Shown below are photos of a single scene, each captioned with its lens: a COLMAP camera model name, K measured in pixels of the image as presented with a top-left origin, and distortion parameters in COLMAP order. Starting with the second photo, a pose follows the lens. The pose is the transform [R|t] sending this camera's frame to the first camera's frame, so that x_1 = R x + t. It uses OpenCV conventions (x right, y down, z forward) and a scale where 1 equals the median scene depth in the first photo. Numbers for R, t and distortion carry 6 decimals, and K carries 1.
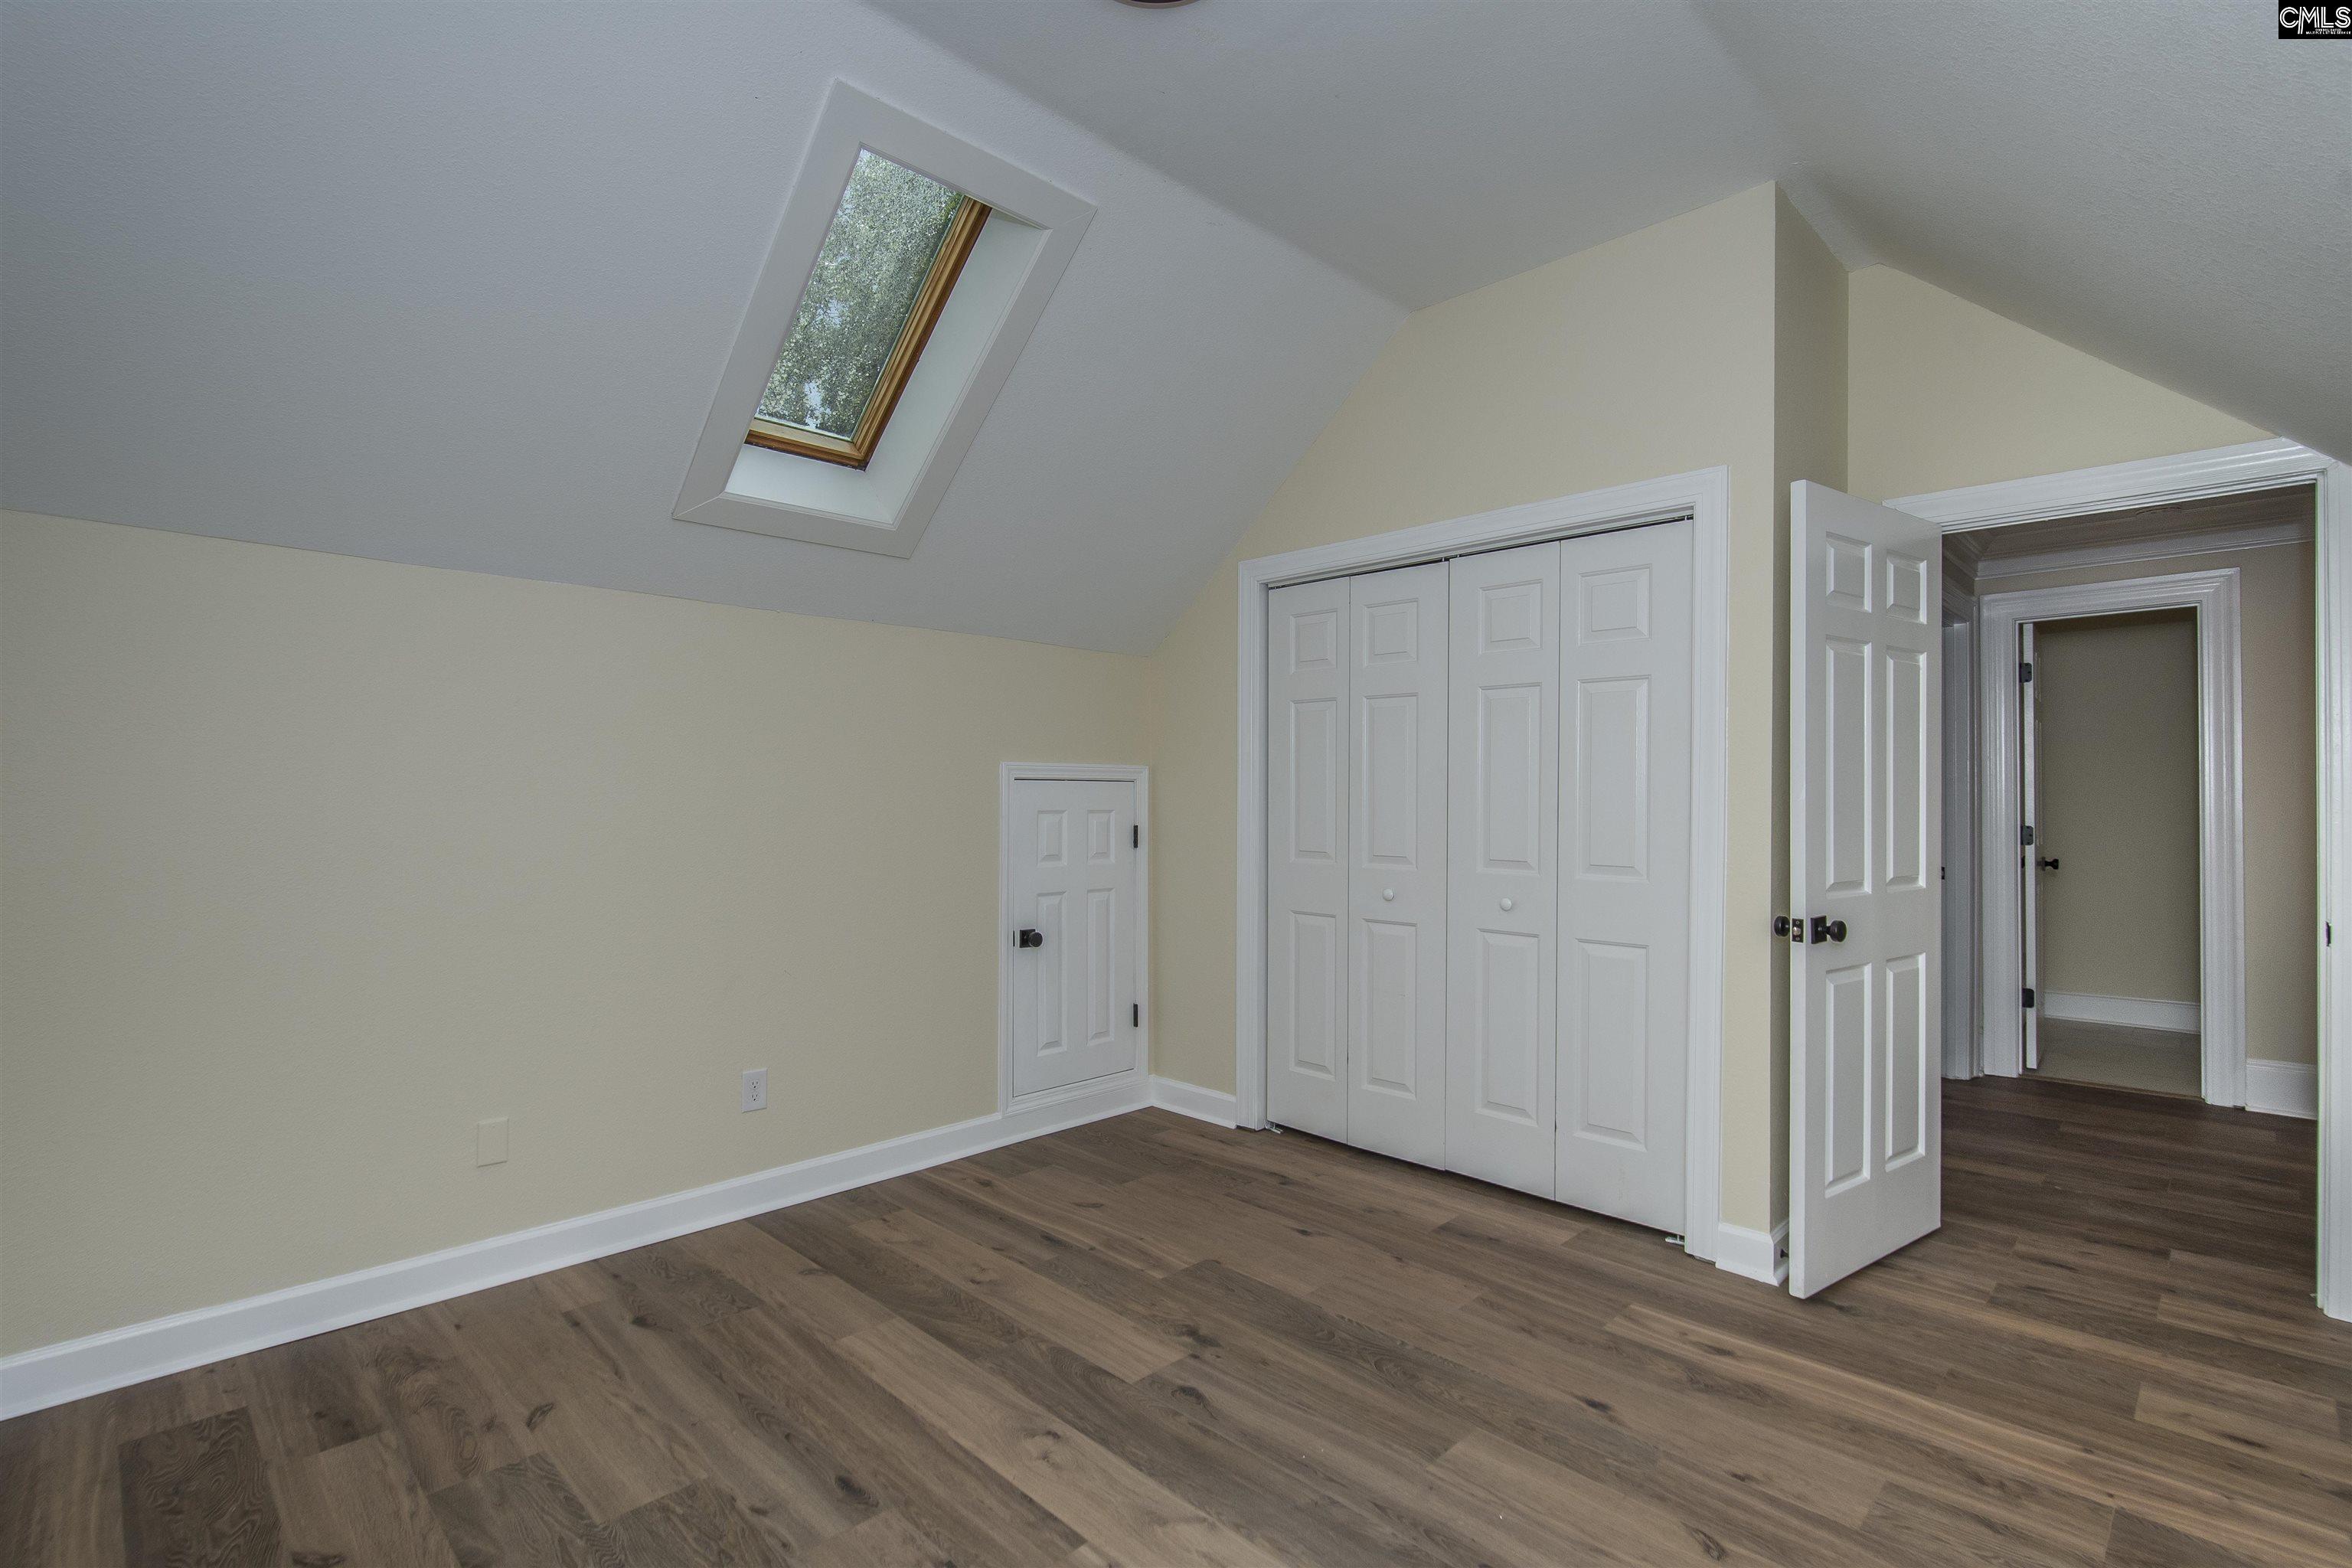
lens RADIAL K [[1112.3, 0, 1131.1], [0, 1112.3, 797.4], [0, 0, 1]] dist [-0.002422, -0.001466]
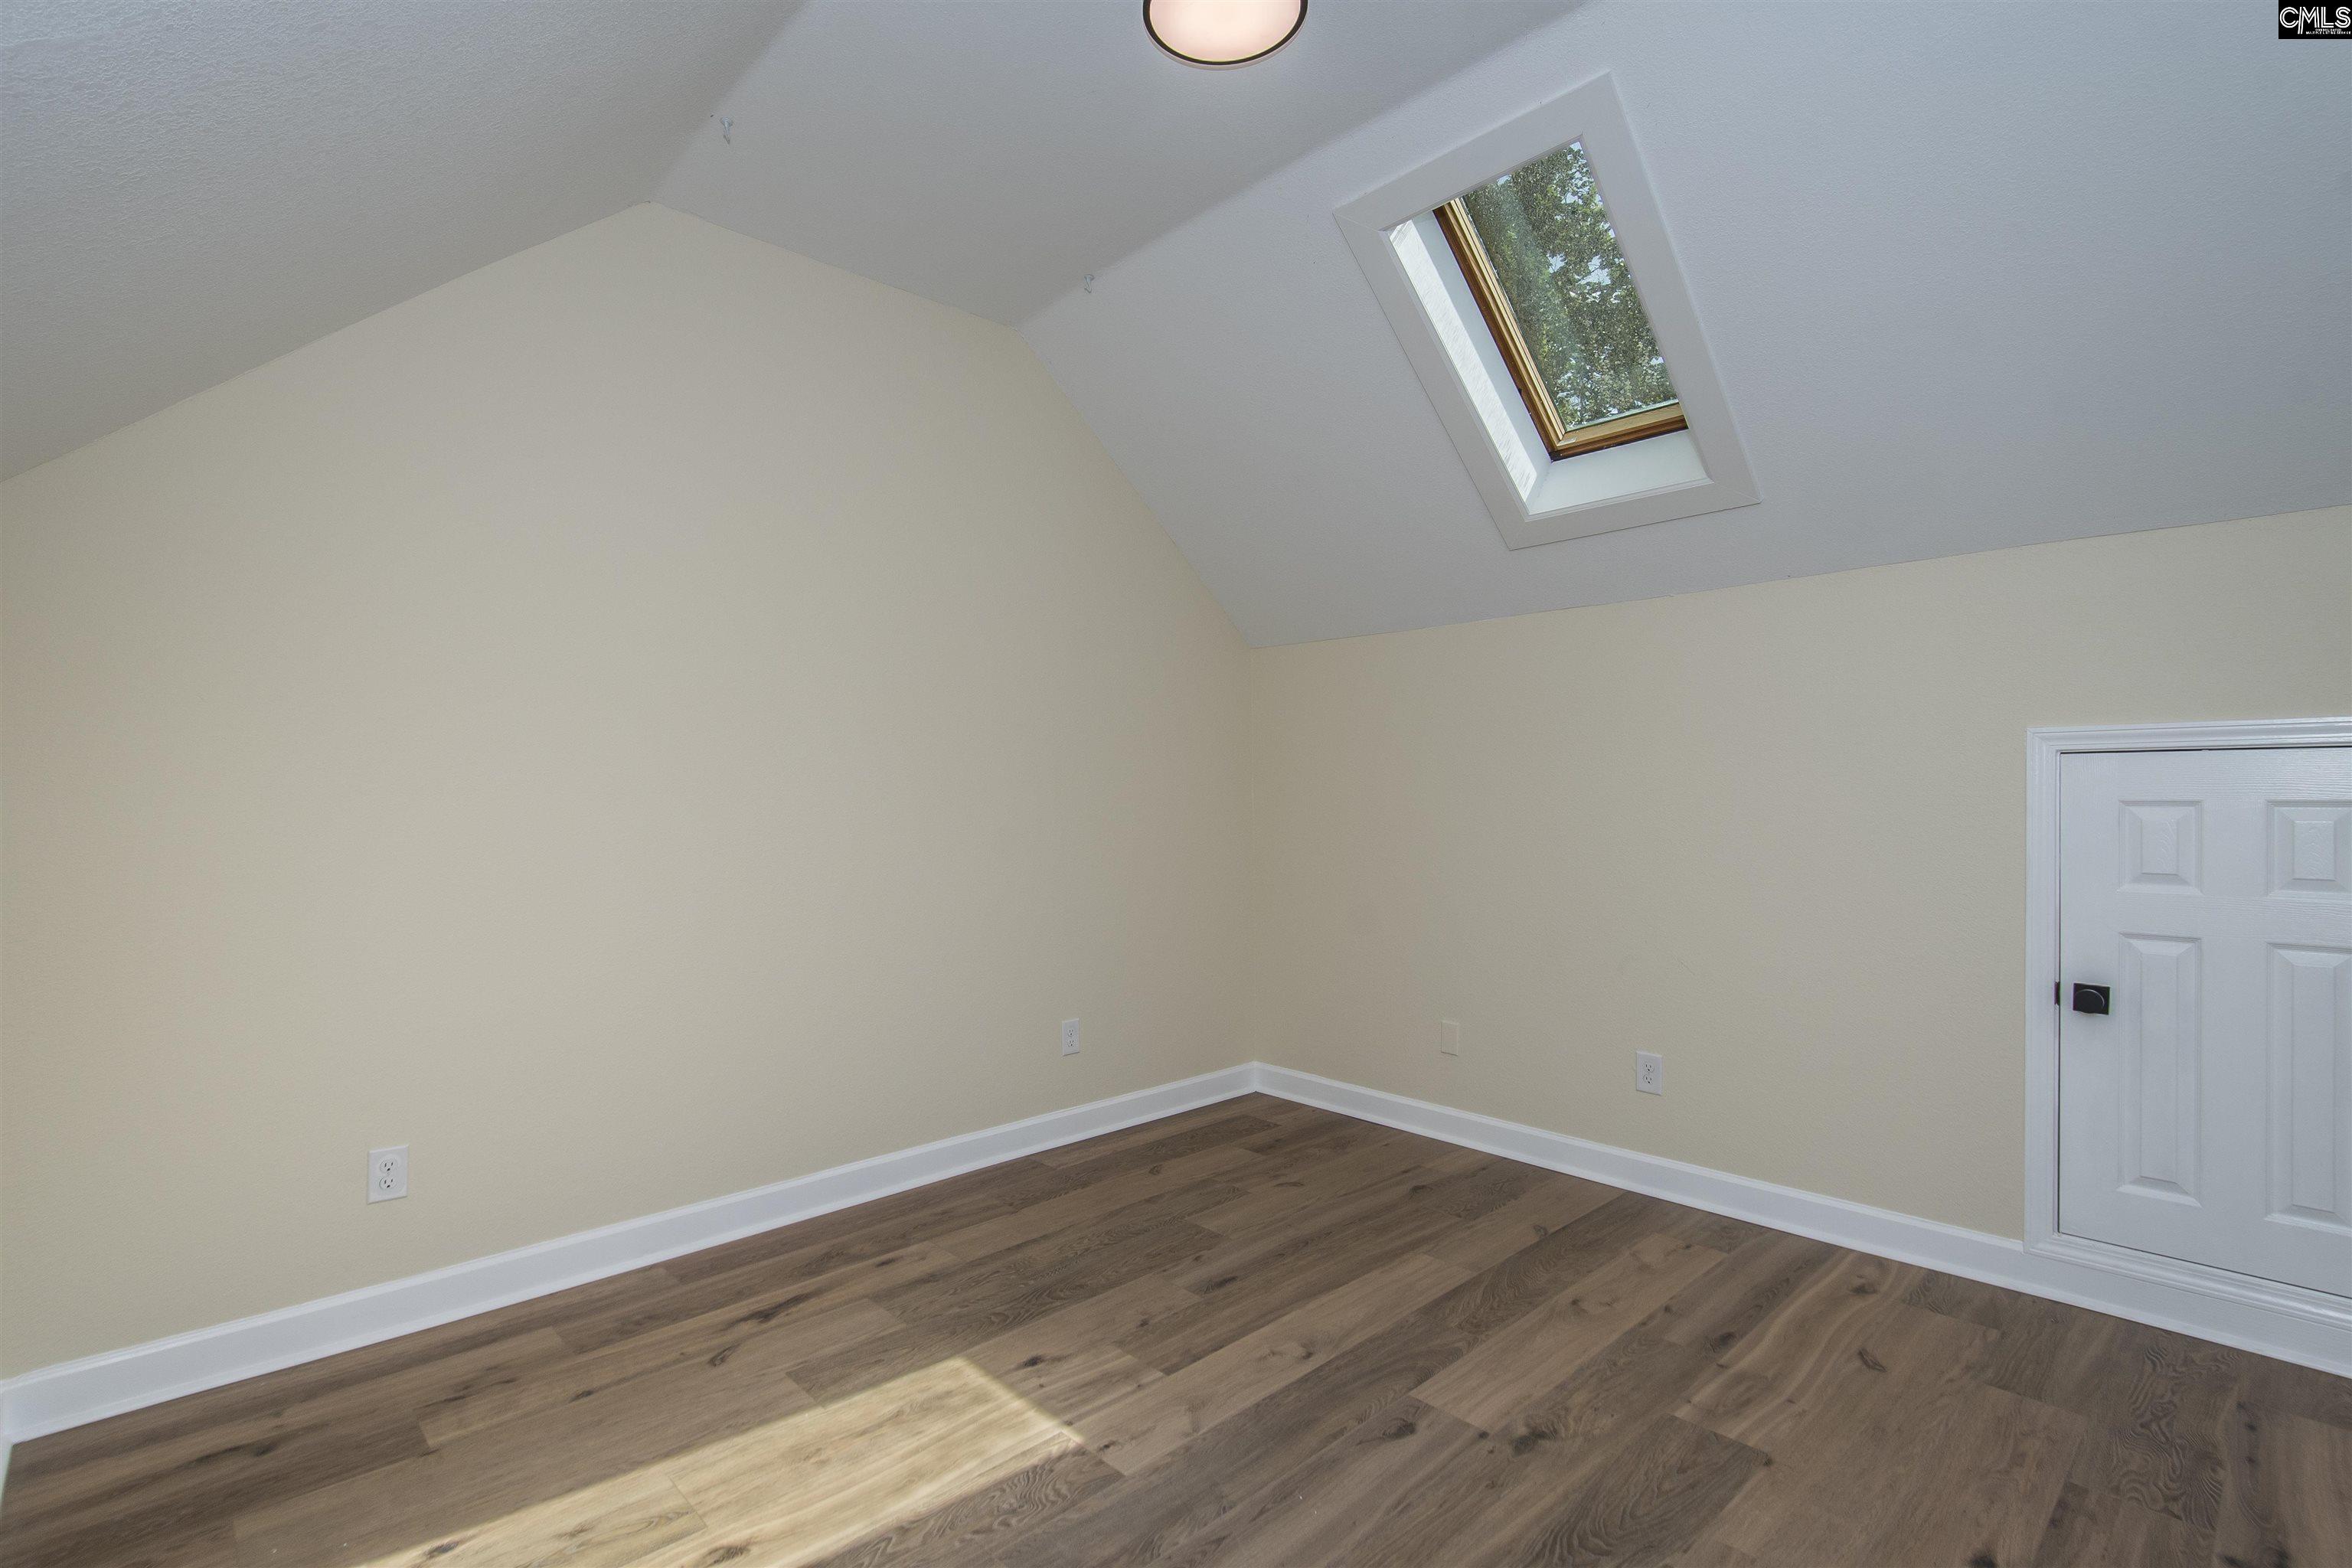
lens RADIAL K [[1112.3, 0, 1149.1], [0, 1112.3, 790.0], [0, 0, 1]] dist [-0.002422, -0.001466]
pose [[-0.041370, -0.002462, -0.999141, 0.880928], [0.006292, 0.999976, -0.002724, 0.006507], [0.999124, -0.006399, -0.041353, 0.745204]]
